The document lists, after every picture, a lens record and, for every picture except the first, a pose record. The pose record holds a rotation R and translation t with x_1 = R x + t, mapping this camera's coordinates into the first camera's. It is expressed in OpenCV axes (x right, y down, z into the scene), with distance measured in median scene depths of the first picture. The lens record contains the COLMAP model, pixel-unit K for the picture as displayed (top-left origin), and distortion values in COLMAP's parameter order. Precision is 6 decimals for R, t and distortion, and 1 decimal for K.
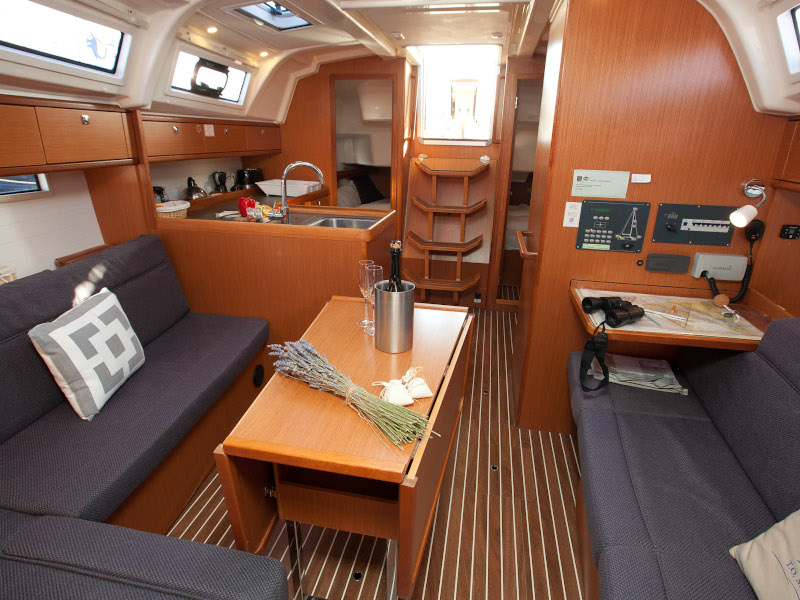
lens RADIAL K [[457.1, 0, 400.0], [0, 457.1, 300.0], [0, 0, 1]] dist [-0.039793, 0.017541]
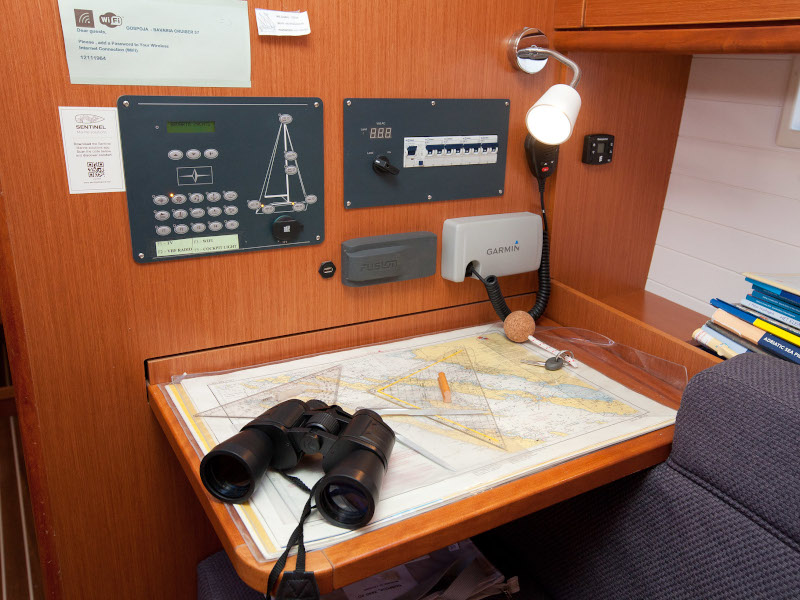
lens RADIAL K [[690.1, 0, 430.5], [0, 690.1, 297.9], [0, 0, 1]] dist [0.008551, 0.006913]
pose [[0.729944, -0.211221, 0.650052, 0.230007], [0.207789, 0.974616, 0.083355, -0.089168], [-0.651157, 0.074230, 0.755304, 0.535677]]
